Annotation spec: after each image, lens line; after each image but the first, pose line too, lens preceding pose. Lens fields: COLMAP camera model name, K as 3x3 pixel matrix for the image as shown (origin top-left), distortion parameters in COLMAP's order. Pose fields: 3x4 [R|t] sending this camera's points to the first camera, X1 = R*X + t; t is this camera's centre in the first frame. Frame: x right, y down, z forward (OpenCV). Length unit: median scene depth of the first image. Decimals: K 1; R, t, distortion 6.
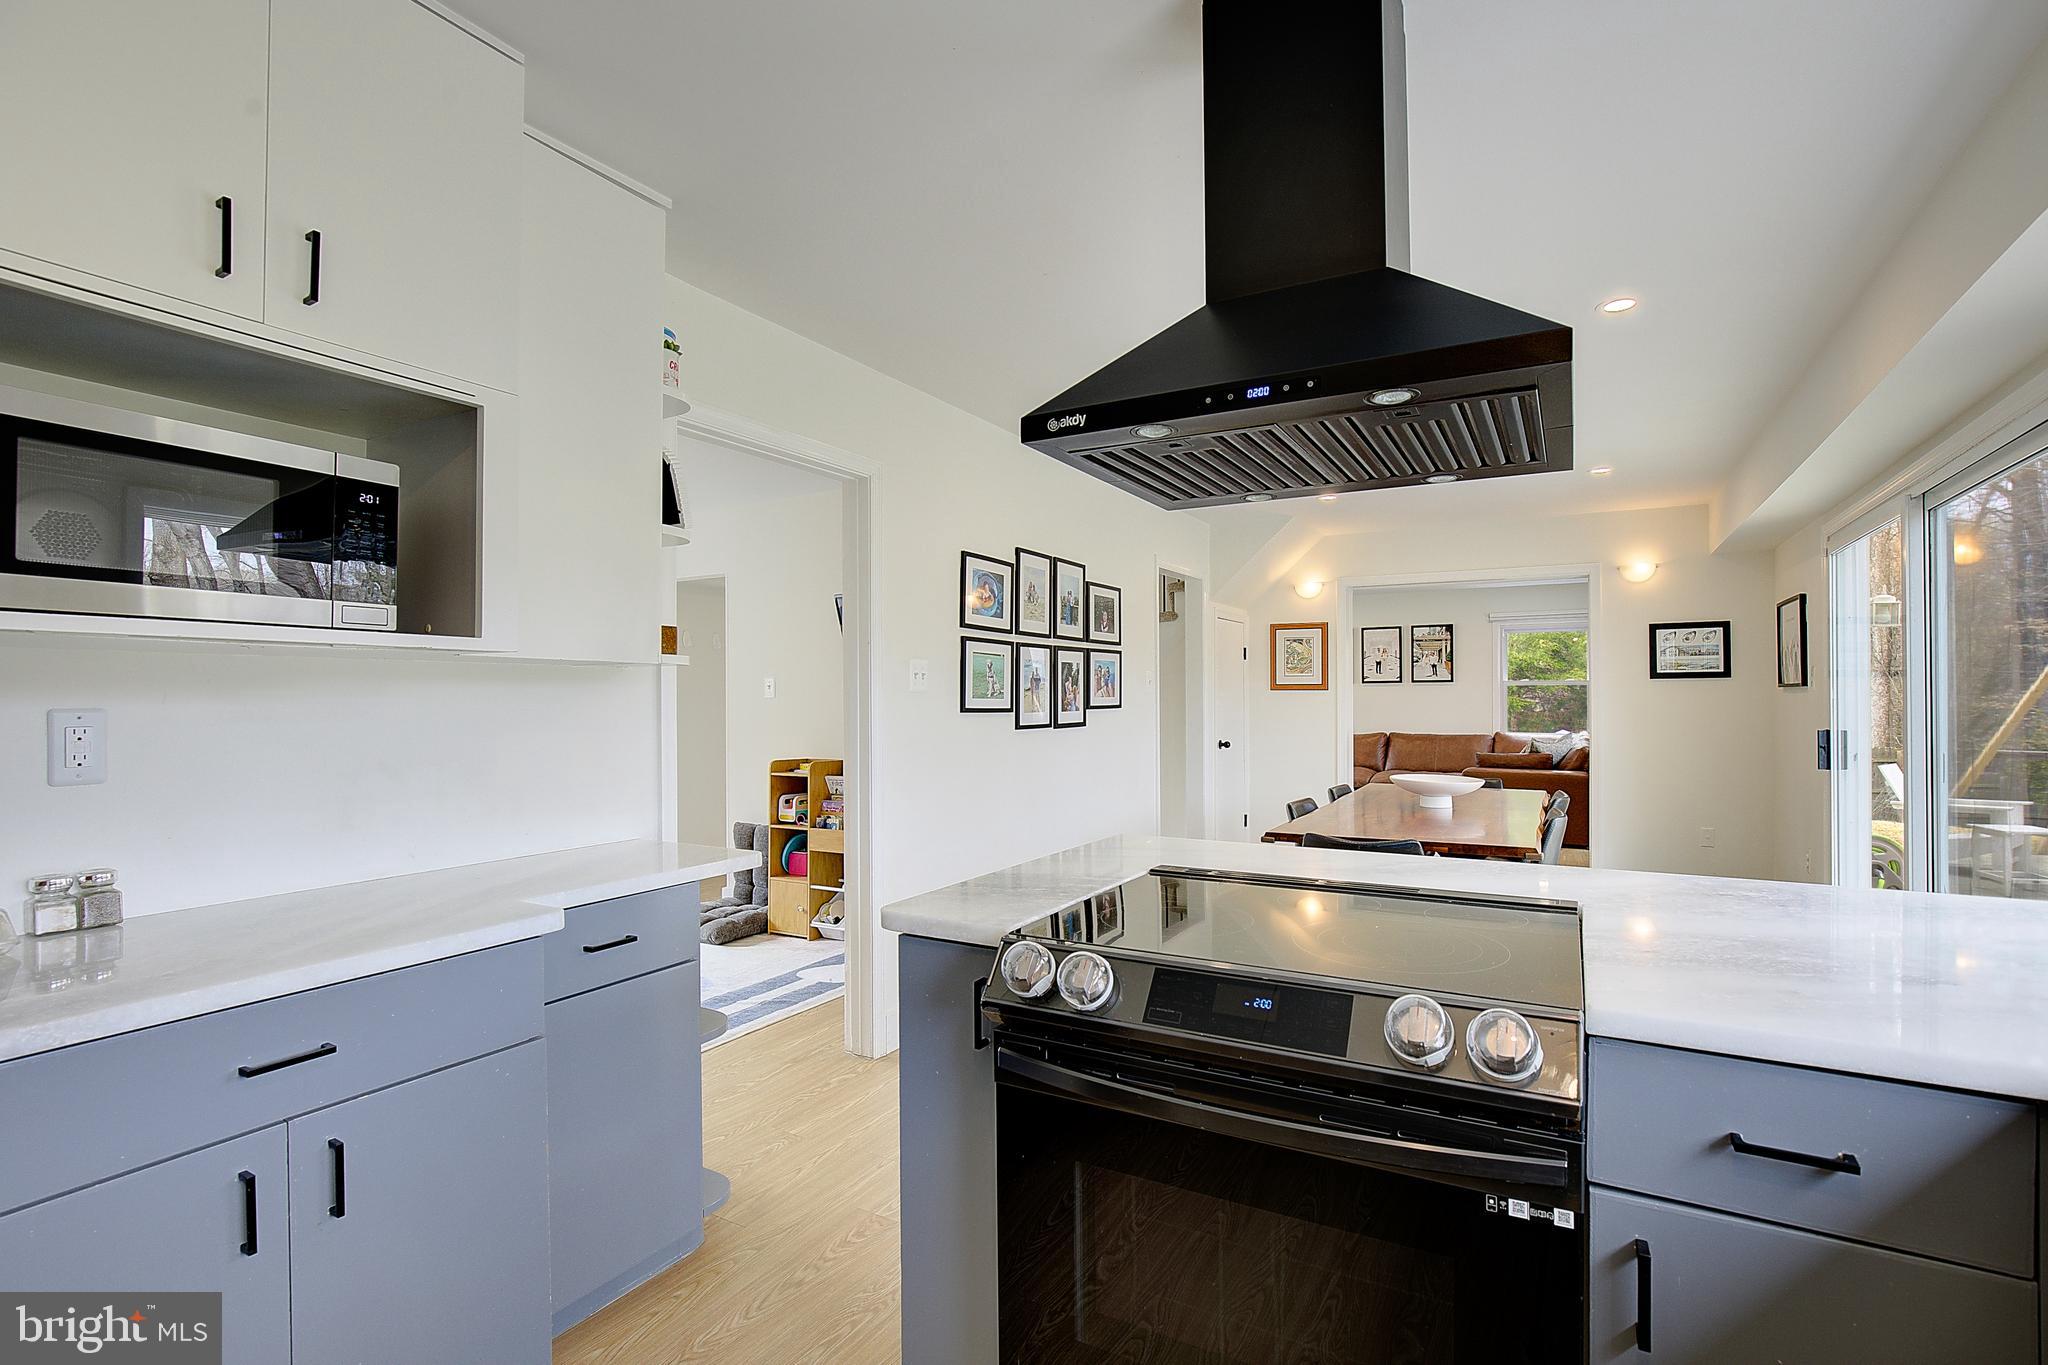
lens RADIAL K [[940.9, 0, 1026.3], [0, 940.9, 680.6], [0, 0, 1]] dist [-0.030050, 0.009636]
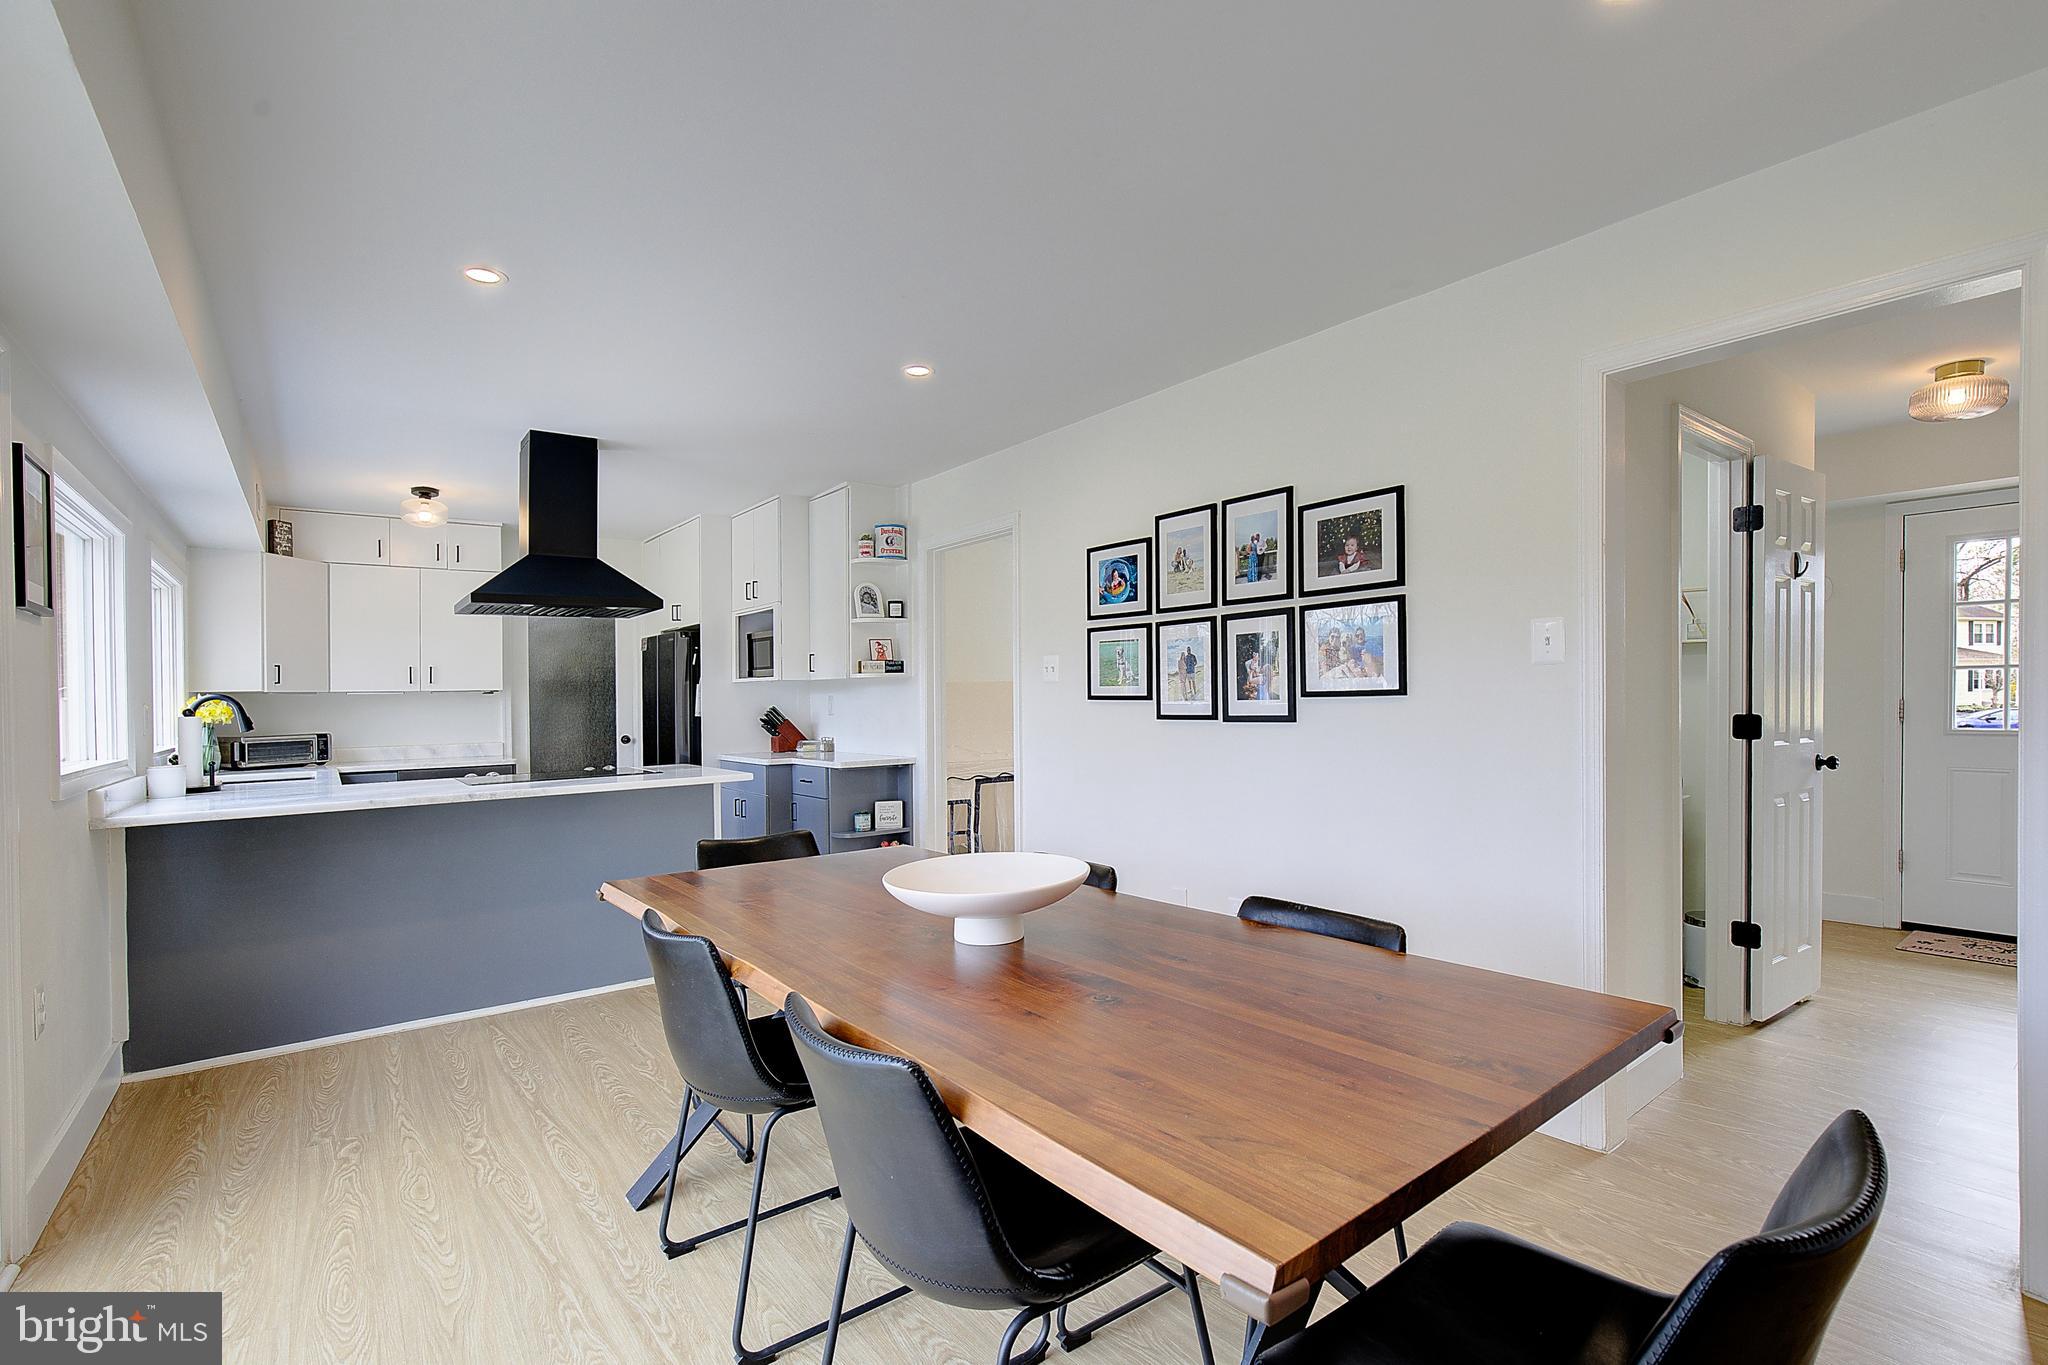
lens RADIAL K [[940.9, 0, 1041.3], [0, 940.9, 709.0], [0, 0, 1]] dist [-0.030050, 0.009636]
pose [[-0.379477, 0.024809, -0.924868, 0.641850], [0.037596, 0.999228, 0.011377, 0.020495], [0.924437, -0.030454, -0.380117, 0.915950]]
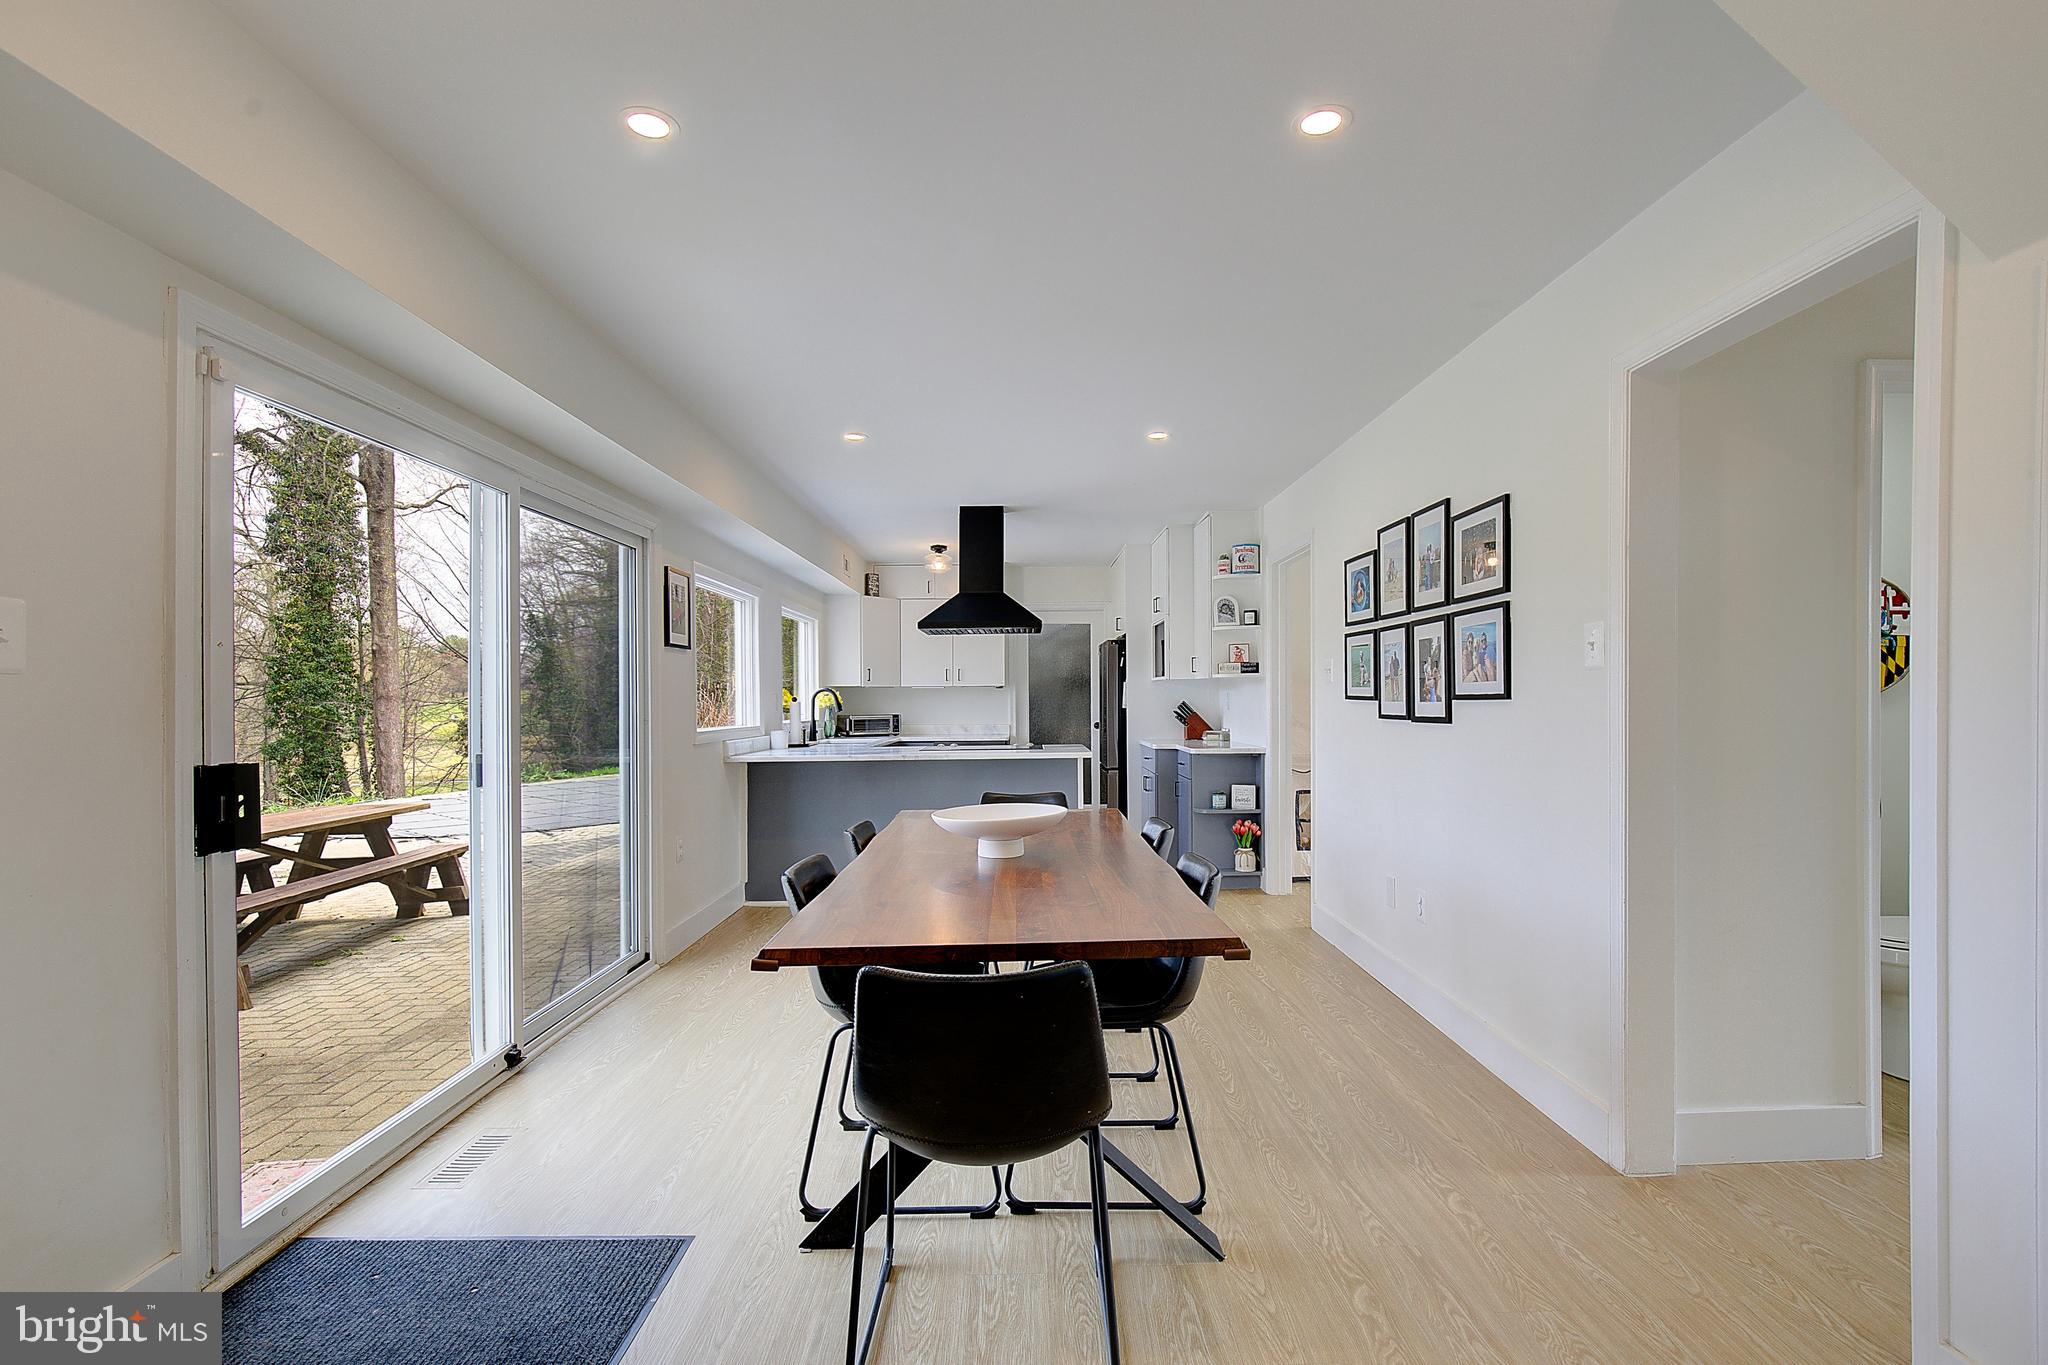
lens RADIAL K [[940.9, 0, 1030.9], [0, 940.9, 706.9], [0, 0, 1]] dist [-0.030050, 0.009636]
pose [[-0.862812, 0.016609, -0.505252, 0.585056], [0.021413, 0.999764, -0.003701, 0.026561], [0.505072, -0.014012, -0.862964, 1.222128]]
